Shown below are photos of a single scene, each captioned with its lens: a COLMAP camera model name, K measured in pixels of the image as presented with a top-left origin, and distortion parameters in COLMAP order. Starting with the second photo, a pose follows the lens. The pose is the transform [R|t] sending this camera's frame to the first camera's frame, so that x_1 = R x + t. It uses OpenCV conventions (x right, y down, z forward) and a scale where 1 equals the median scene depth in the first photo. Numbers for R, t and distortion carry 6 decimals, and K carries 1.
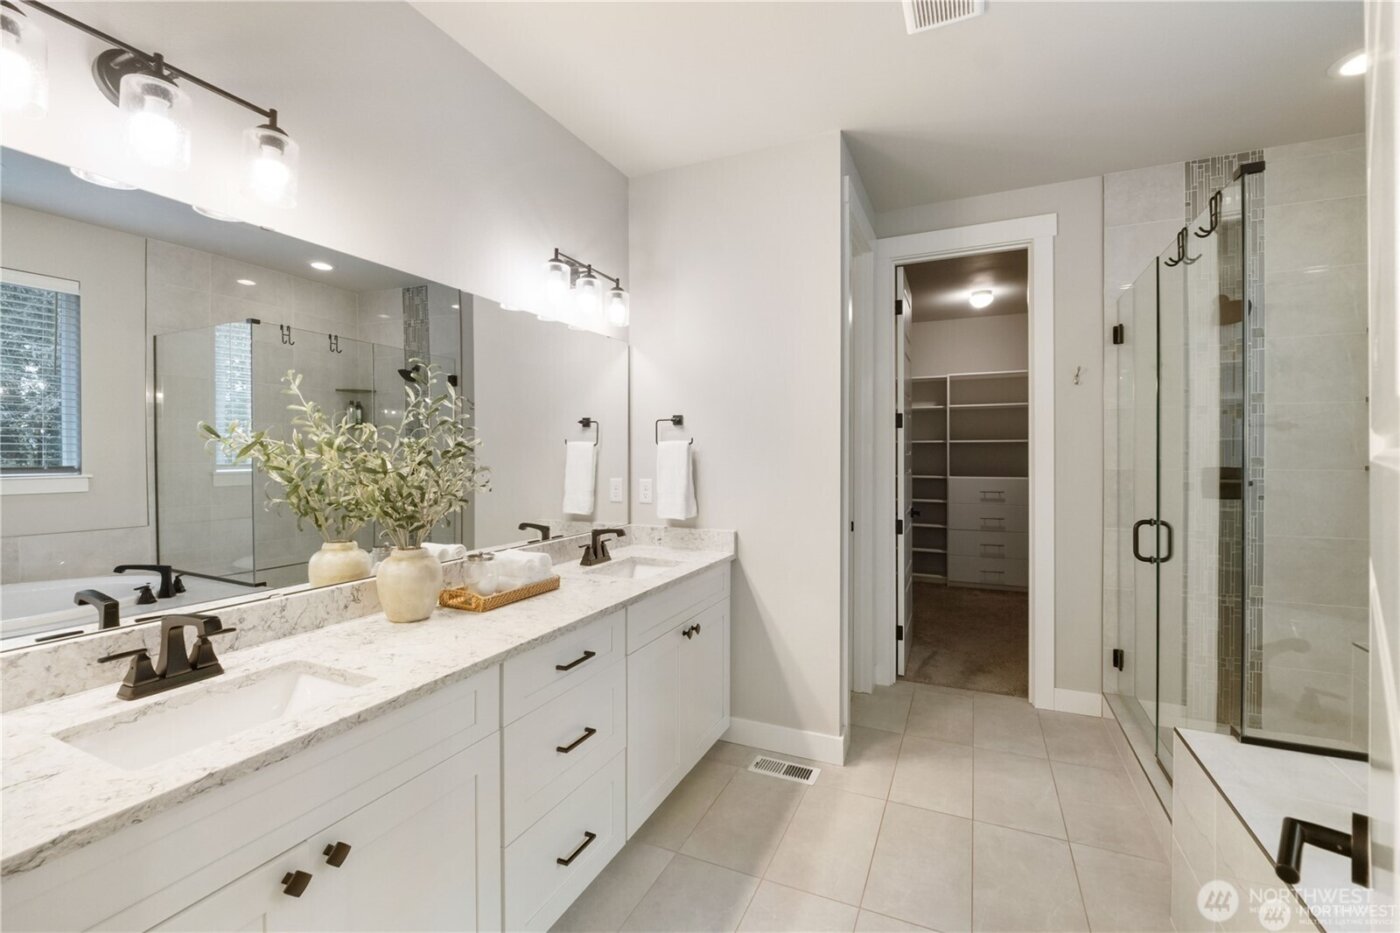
lens RADIAL K [[613.6, 0, 700.1], [0, 613.6, 469.5], [0, 0, 1]] dist [-0.003601, -0.000587]
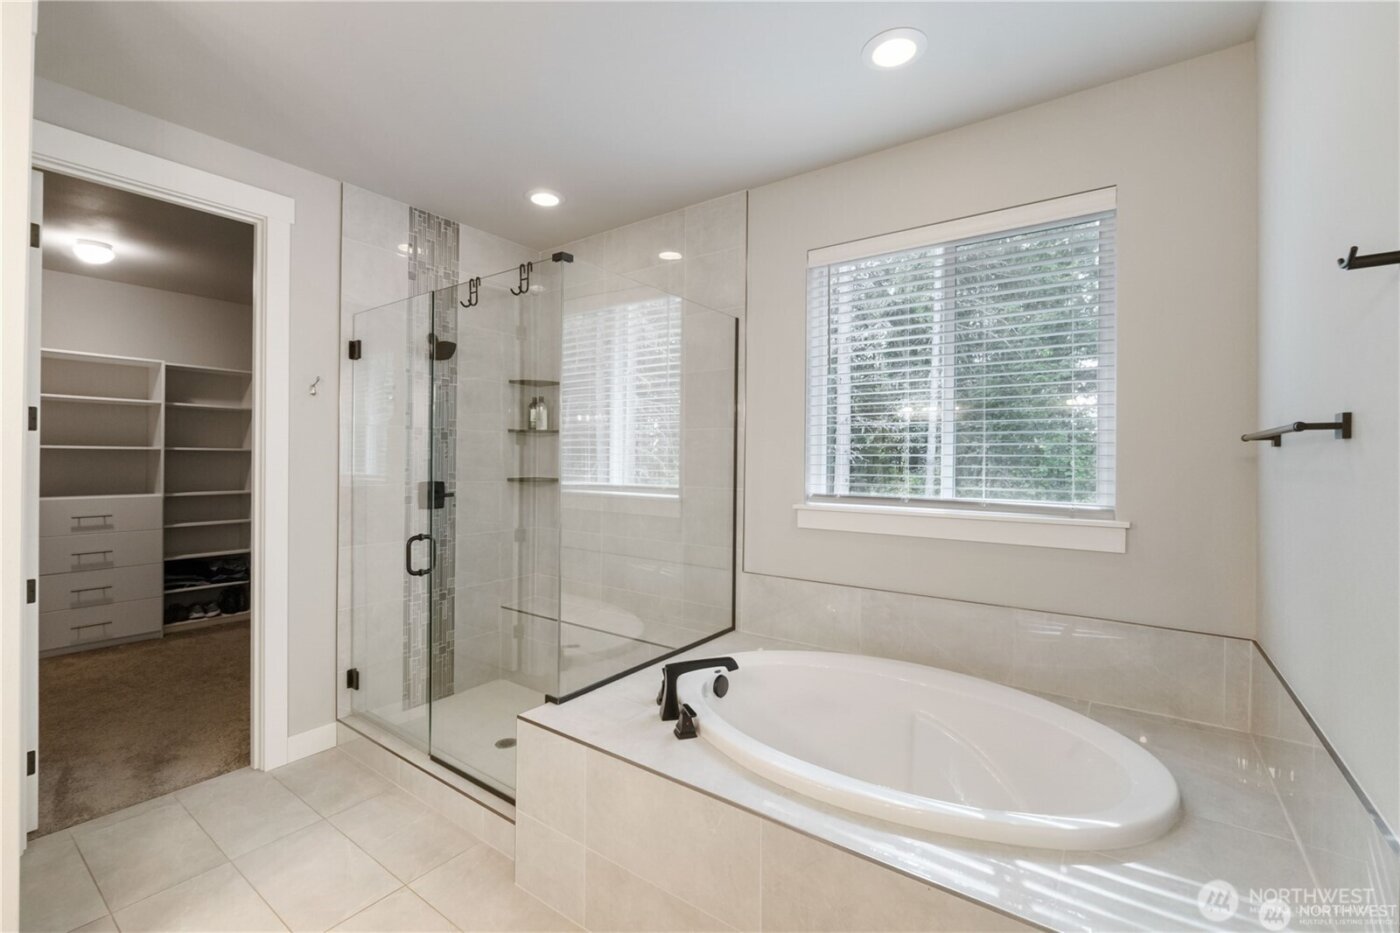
lens RADIAL K [[603.6, 0, 706.1], [0, 603.6, 464.5], [0, 0, 1]] dist [-0.000980, -0.000052]
pose [[0.193967, -0.003233, 0.981003, -0.157364], [0.015011, 0.999887, 0.000327, -0.026795], [-0.980893, 0.014662, 0.193994, 0.249825]]
